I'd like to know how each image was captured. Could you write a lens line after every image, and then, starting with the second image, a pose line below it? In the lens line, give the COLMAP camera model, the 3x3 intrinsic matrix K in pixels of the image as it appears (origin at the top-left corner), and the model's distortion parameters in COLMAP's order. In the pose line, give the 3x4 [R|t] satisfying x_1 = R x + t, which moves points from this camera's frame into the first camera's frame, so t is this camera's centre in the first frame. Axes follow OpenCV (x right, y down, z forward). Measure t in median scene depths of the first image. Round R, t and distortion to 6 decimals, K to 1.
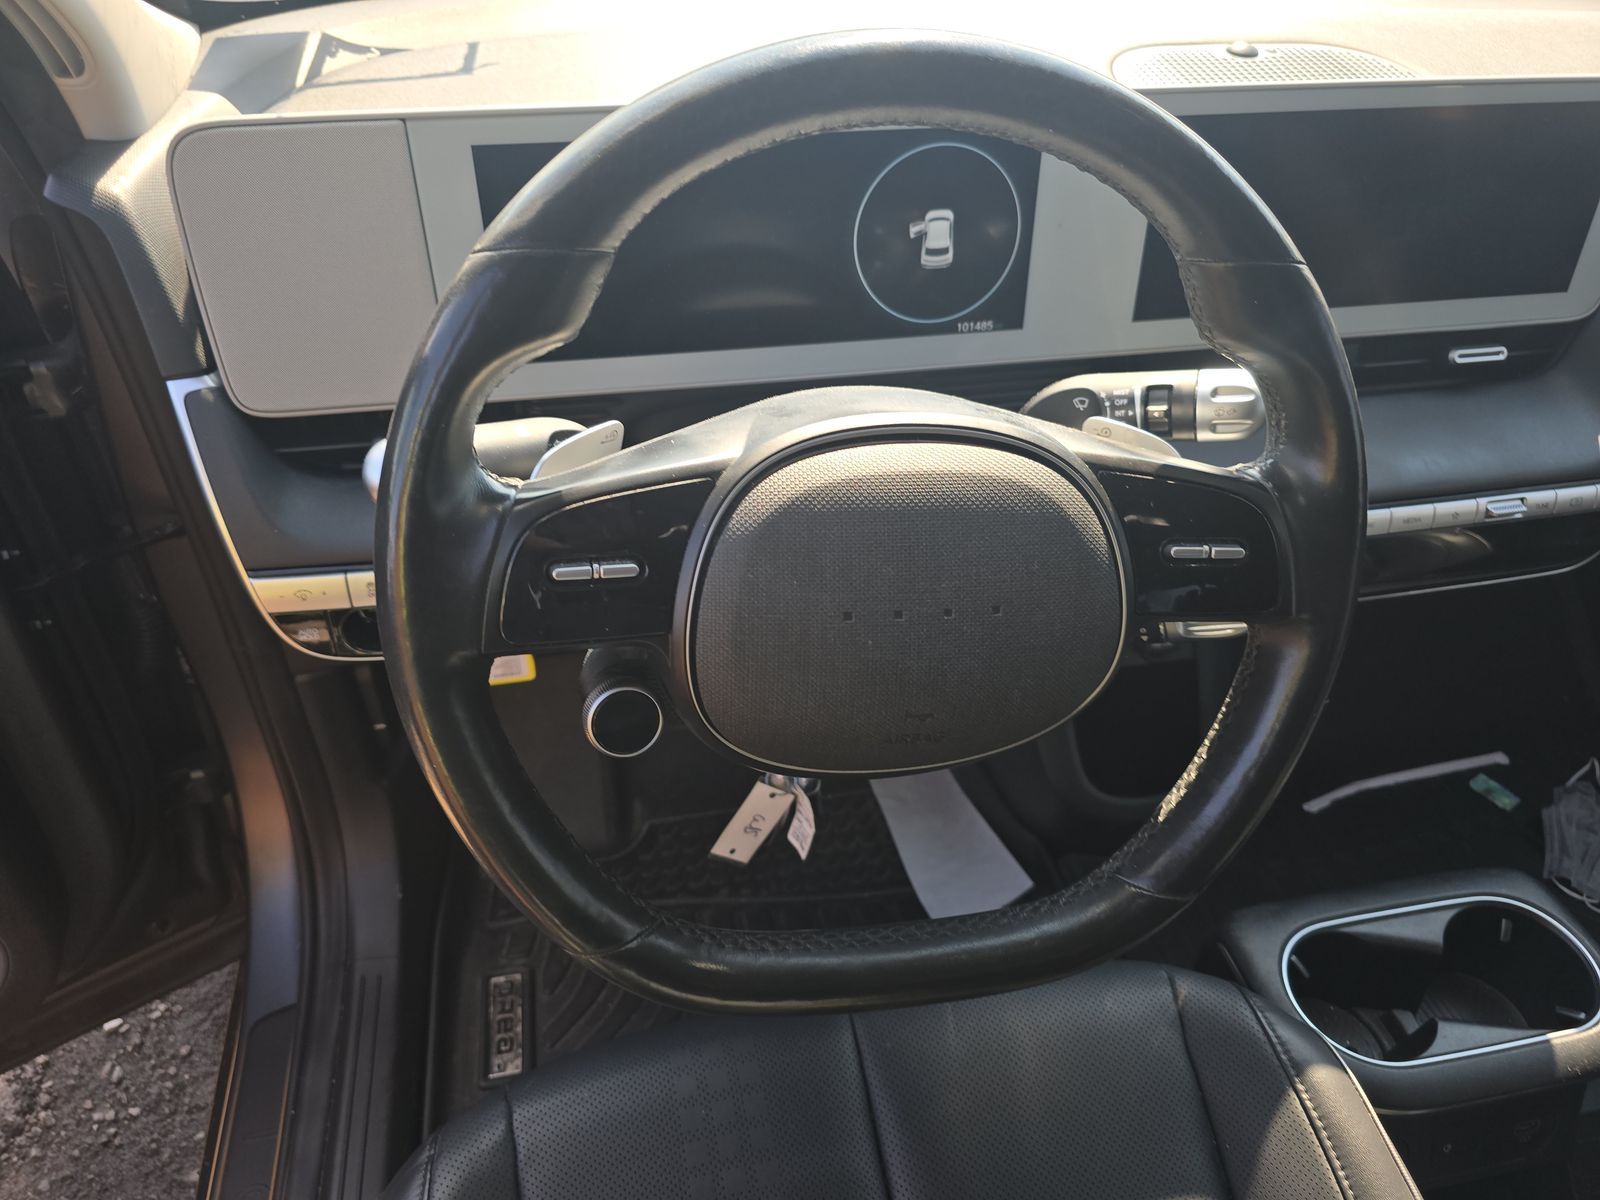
lens RADIAL K [[1098.8, 0, 806.1], [0, 1098.8, 594.6], [0, 0, 1]] dist [0.005511, 0.000859]
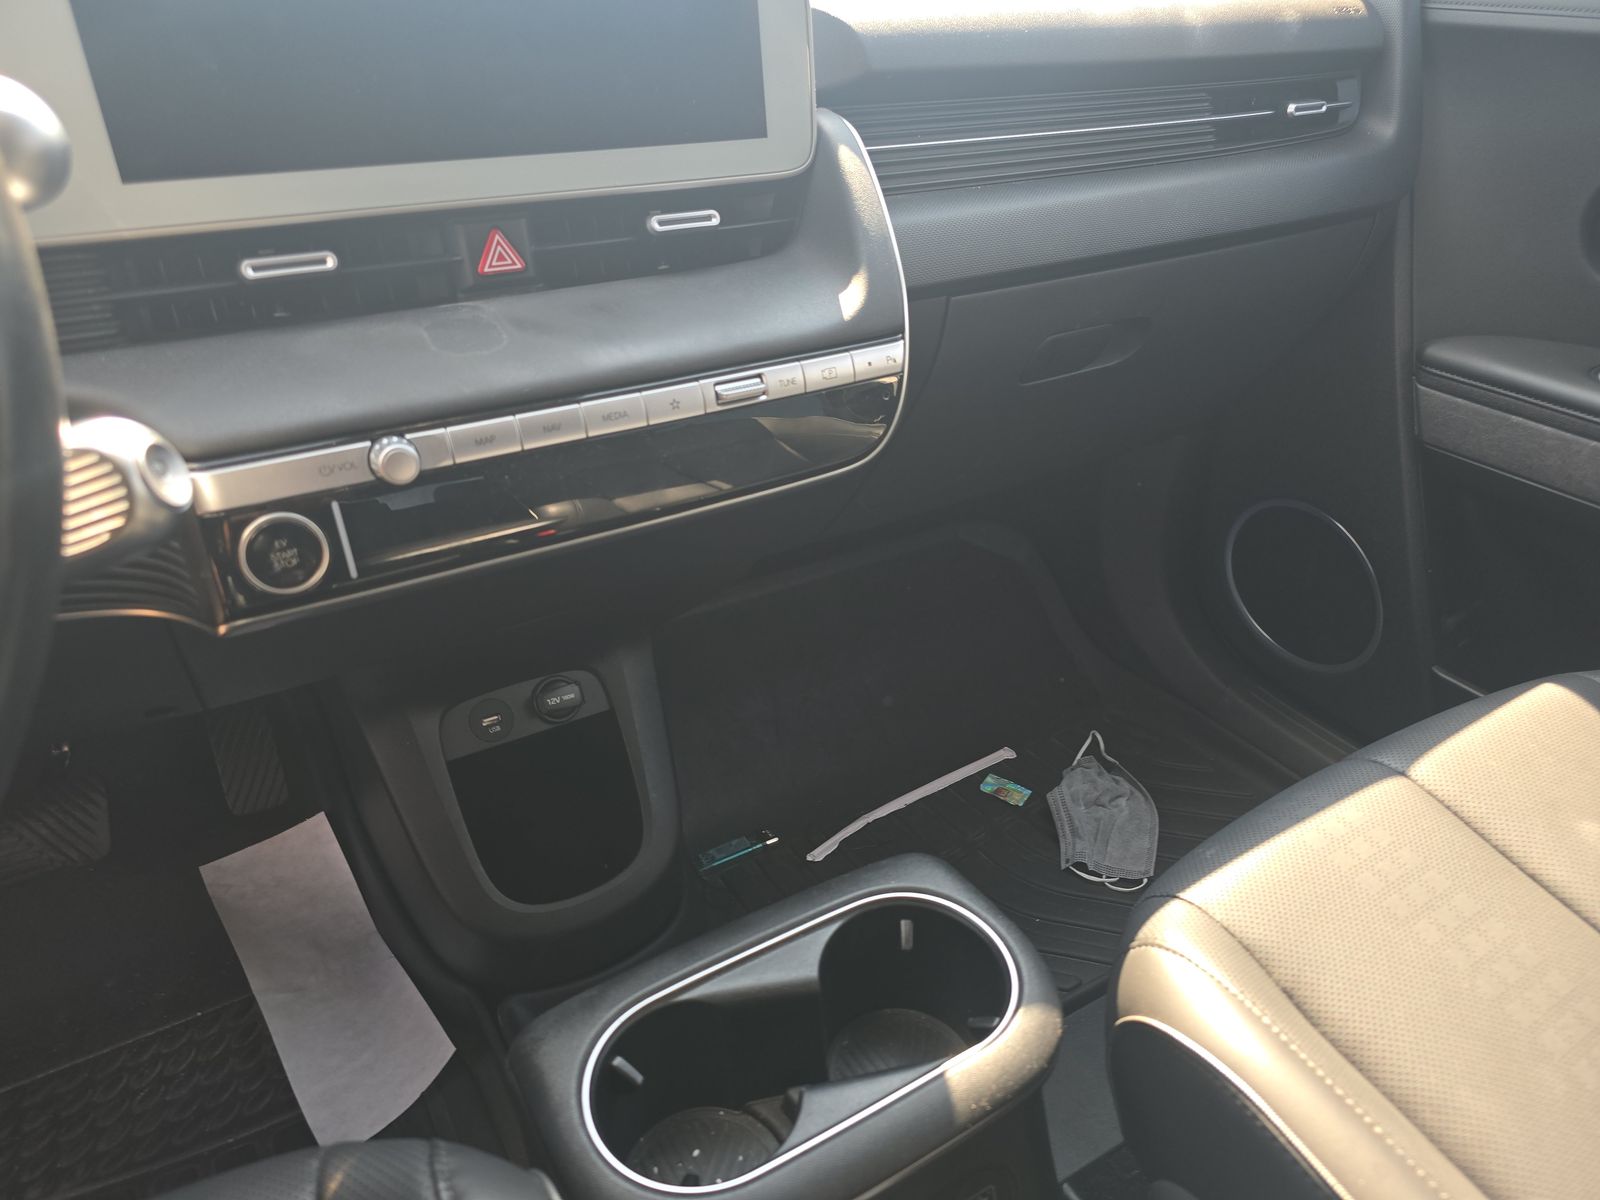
lens RADIAL K [[1098.8, 0, 806.1], [0, 1098.8, 594.6], [0, 0, 1]] dist [0.005511, 0.000859]
pose [[0.939193, -0.186027, 0.288635, 0.269916], [0.226776, 0.967187, -0.114554, 0.101456], [-0.257853, 0.173044, 0.950562, 0.174694]]
